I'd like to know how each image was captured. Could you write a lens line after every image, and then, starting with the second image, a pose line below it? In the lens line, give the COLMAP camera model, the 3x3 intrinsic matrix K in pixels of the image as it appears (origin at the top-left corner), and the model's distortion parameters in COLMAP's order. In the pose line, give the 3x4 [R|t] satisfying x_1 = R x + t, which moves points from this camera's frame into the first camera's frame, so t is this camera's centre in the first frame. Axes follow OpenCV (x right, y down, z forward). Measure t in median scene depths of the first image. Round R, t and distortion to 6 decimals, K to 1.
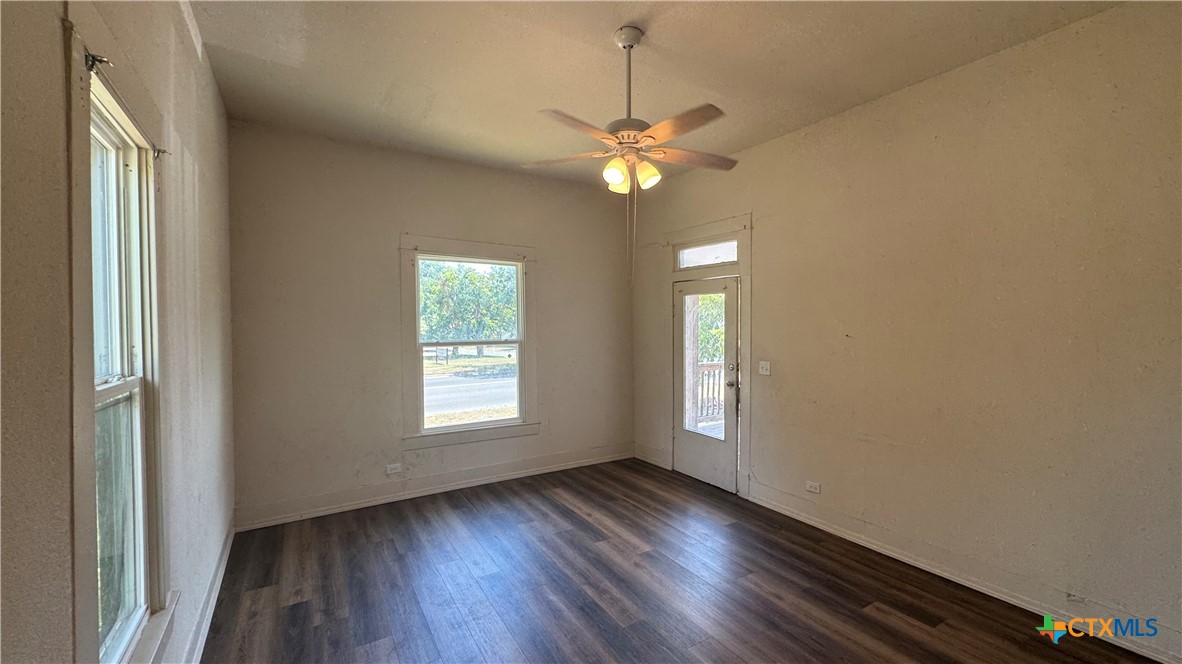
lens RADIAL K [[479.6, 0, 591.7], [0, 479.6, 327.9], [0, 0, 1]] dist [-0.000222, -0.000068]
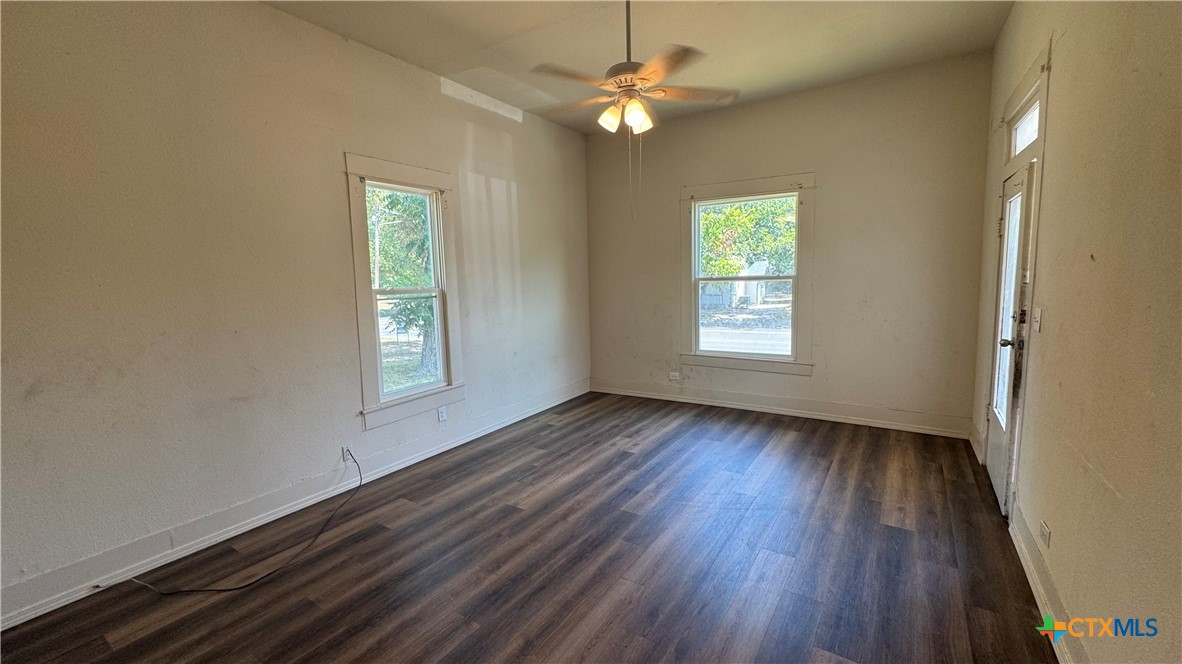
lens RADIAL K [[479.6, 0, 594.2], [0, 479.6, 330.5], [0, 0, 1]] dist [-0.000222, -0.000068]
pose [[0.420802, 0.095177, -0.902146, 0.618738], [0.019688, 0.993288, 0.113976, 0.019782], [0.906939, -0.065722, 0.416104, 0.263502]]
